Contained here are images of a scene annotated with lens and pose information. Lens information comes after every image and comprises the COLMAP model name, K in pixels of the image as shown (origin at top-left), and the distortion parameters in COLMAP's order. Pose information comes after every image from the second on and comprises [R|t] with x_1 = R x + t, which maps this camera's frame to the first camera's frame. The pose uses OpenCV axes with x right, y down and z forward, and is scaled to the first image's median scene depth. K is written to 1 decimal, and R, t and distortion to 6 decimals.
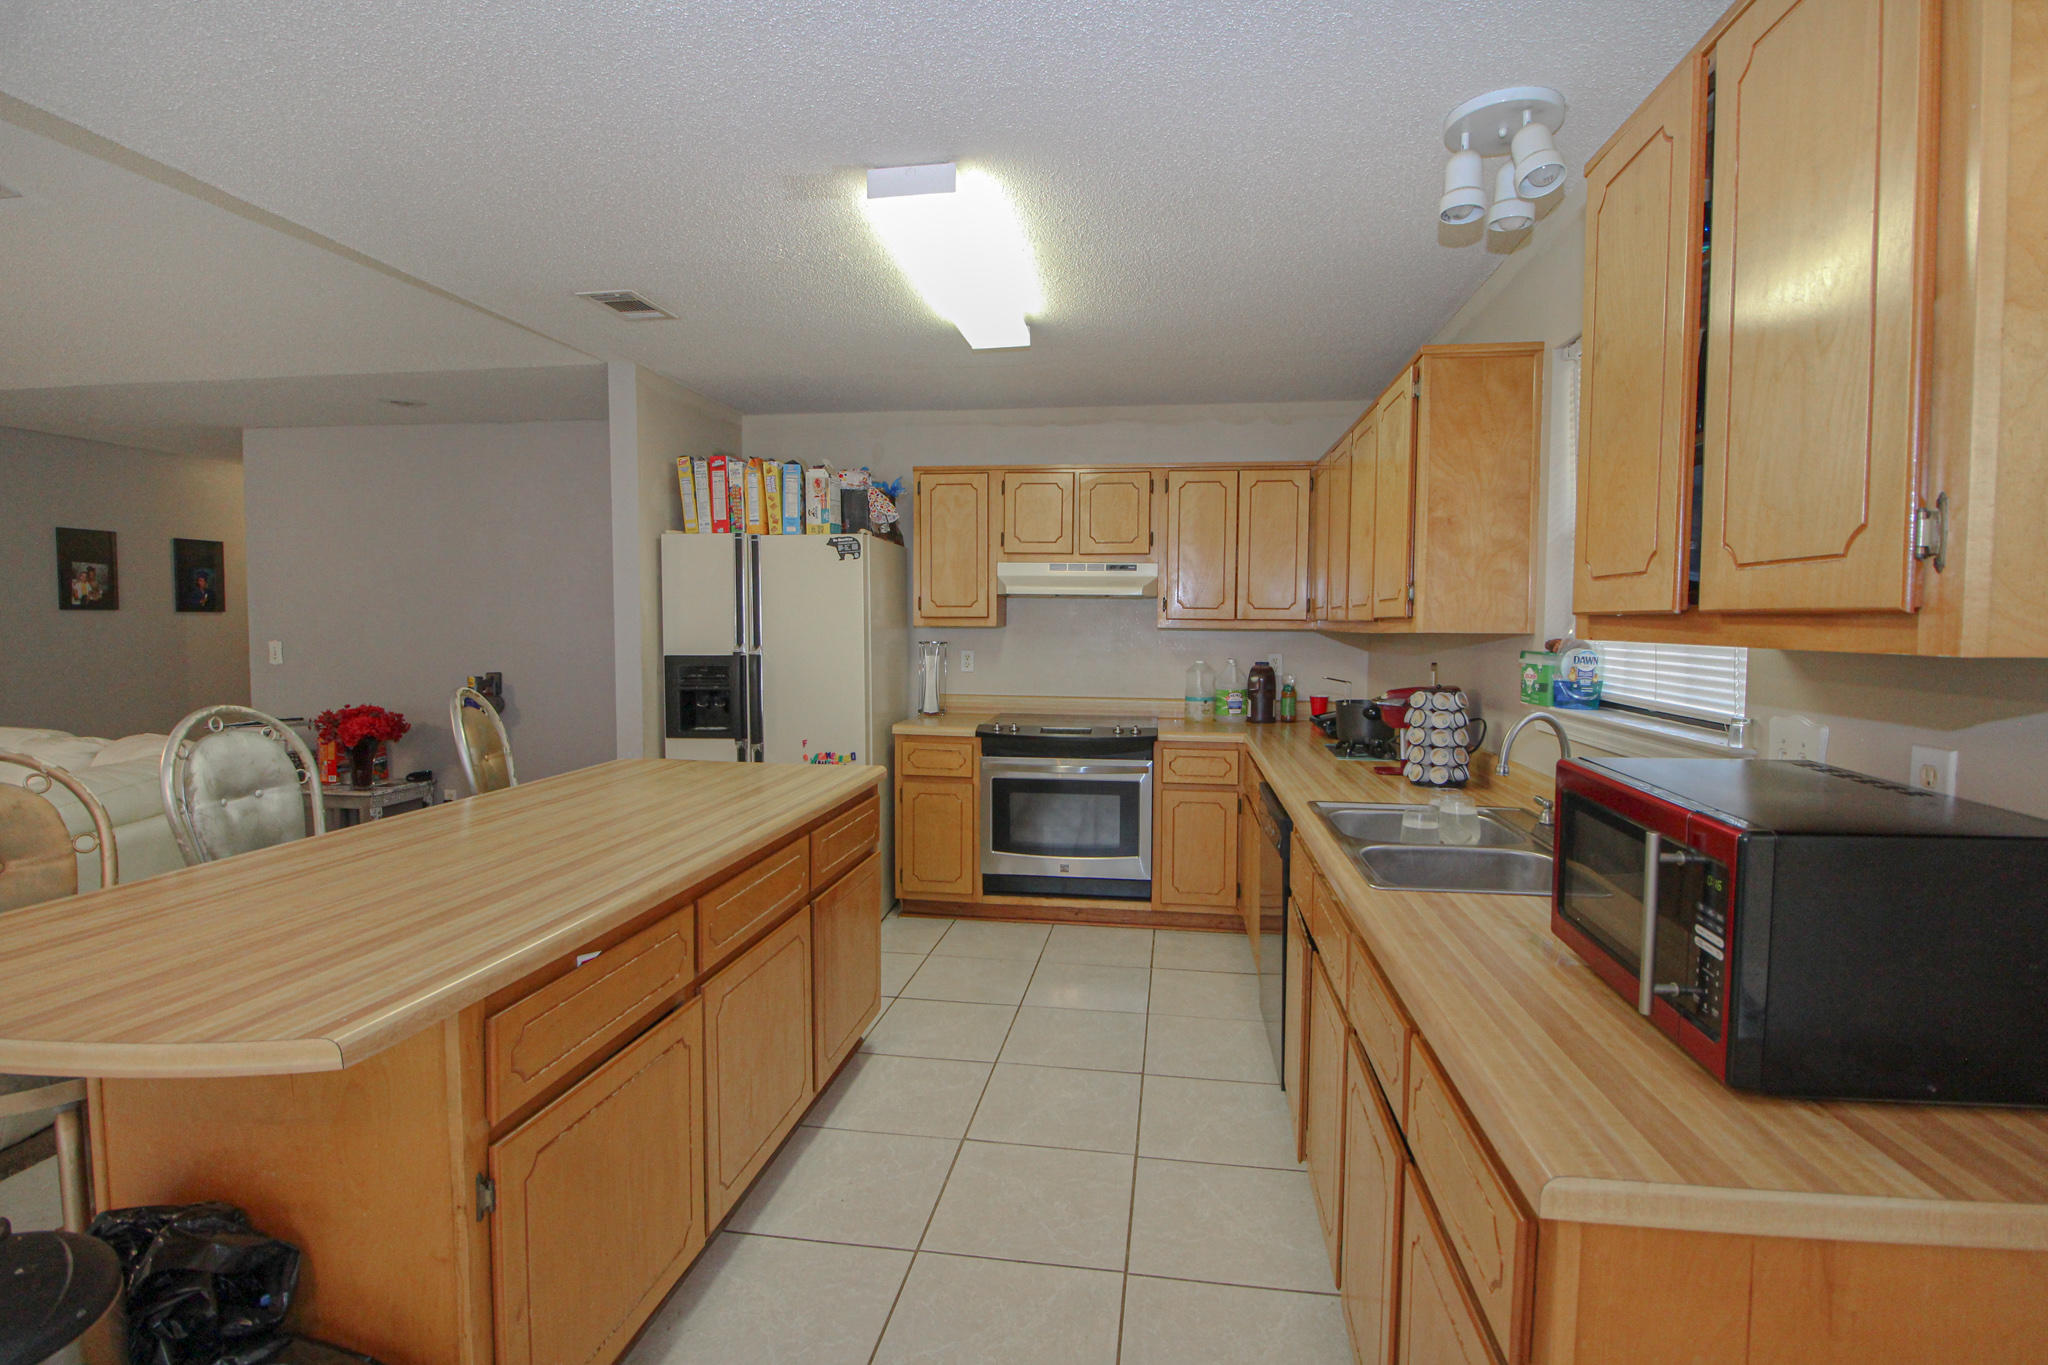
lens RADIAL K [[958.6, 0, 1042.5], [0, 958.6, 665.2], [0, 0, 1]] dist [-0.010770, -0.008228]
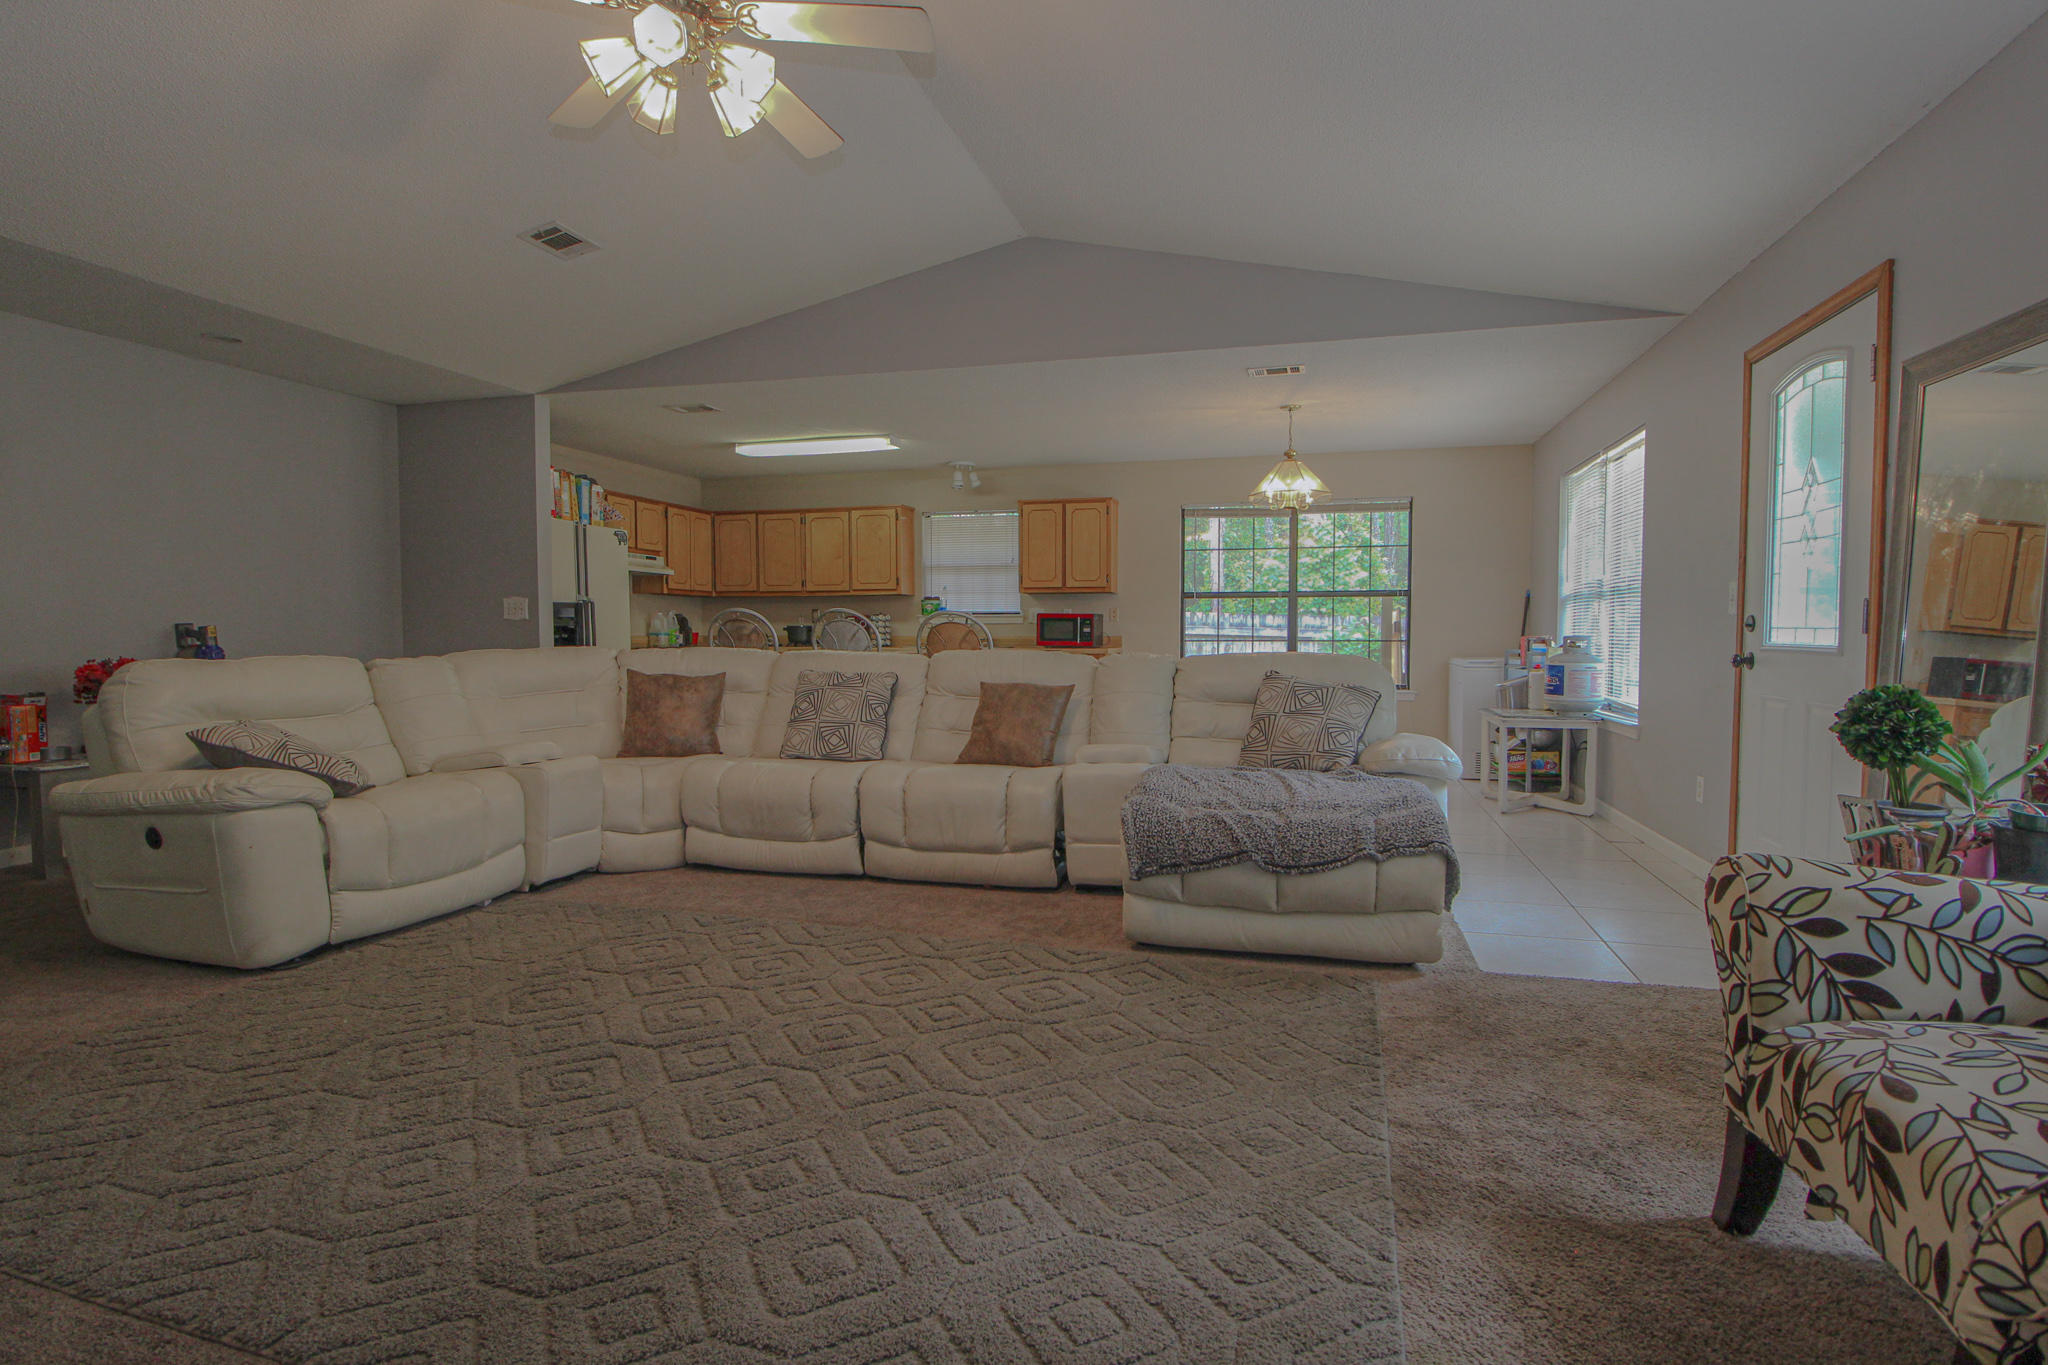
lens RADIAL K [[1036.2, 0, 1024.5], [0, 1036.2, 677.3], [0, 0, 1]] dist [0.004771, -0.000330]
pose [[0.133017, -0.052738, 0.989710, -1.823375], [0.047569, 0.997772, 0.046775, 0.061710], [-0.989972, 0.040857, 0.135230, 0.090048]]
